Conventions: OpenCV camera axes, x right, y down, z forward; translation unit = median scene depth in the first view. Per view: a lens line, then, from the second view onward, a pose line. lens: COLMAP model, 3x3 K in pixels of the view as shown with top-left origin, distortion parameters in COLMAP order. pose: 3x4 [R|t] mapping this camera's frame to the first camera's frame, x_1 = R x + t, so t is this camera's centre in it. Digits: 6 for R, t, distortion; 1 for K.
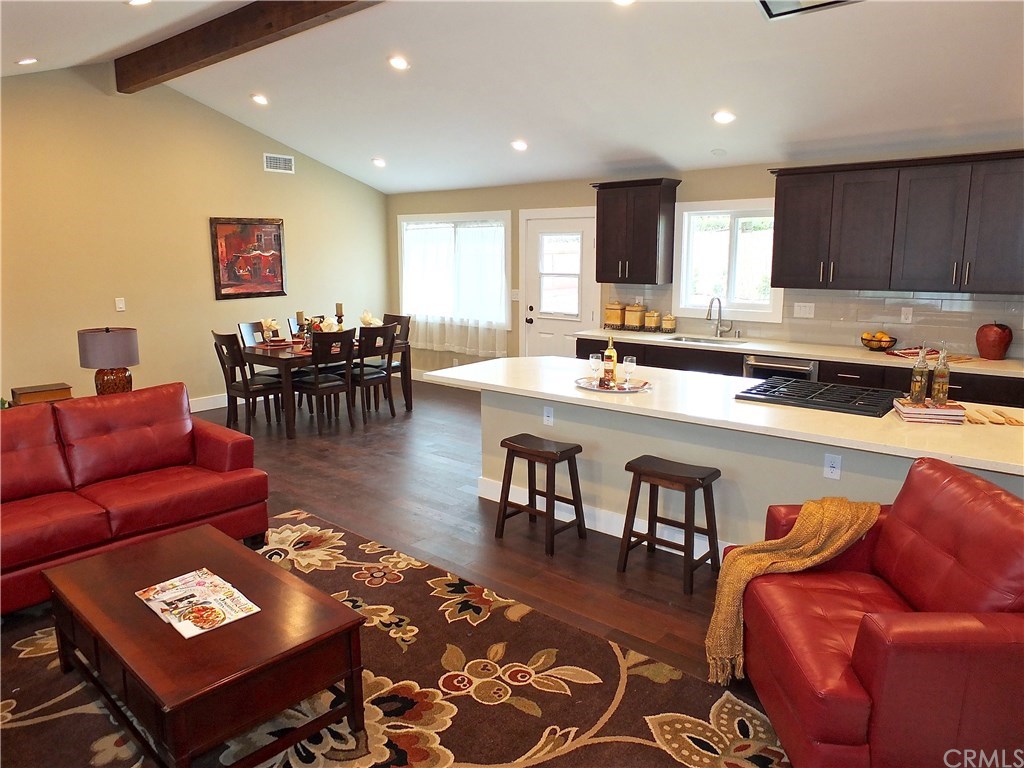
lens RADIAL K [[719.2, 0, 516.1], [0, 719.2, 383.1], [0, 0, 1]] dist [-0.030426, 0.018244]
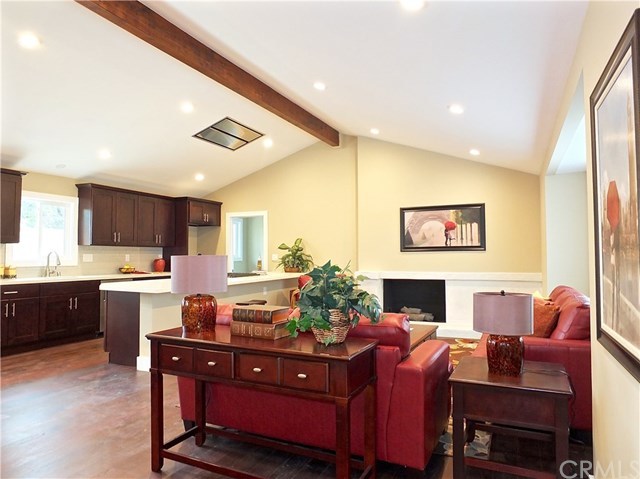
lens RADIAL K [[434.0, 0, 315.6], [0, 434.0, 242.7], [0, 0, 1]] dist [-0.034551, 0.020864]
pose [[-0.275548, 0.038592, 0.960512, -0.789602], [0.179834, 0.983623, 0.012070, -0.042418], [-0.944316, 0.176059, -0.277976, 0.679166]]
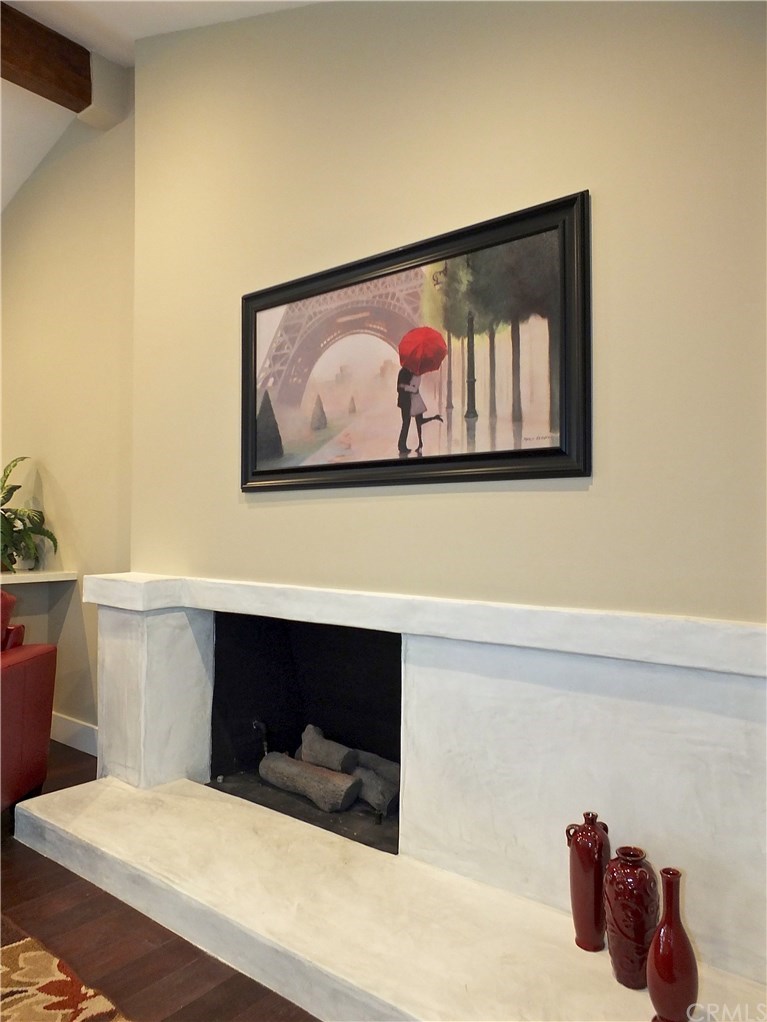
lens RADIAL K [[693.1, 0, 380.7], [0, 693.1, 515.8], [0, 0, 1]] dist [-0.034551, 0.020864]
pose [[-0.064422, 0.034921, 0.997312, -0.176346], [0.166049, 0.985830, -0.023793, 0.070614], [-0.984011, 0.164069, -0.069308, 0.114621]]
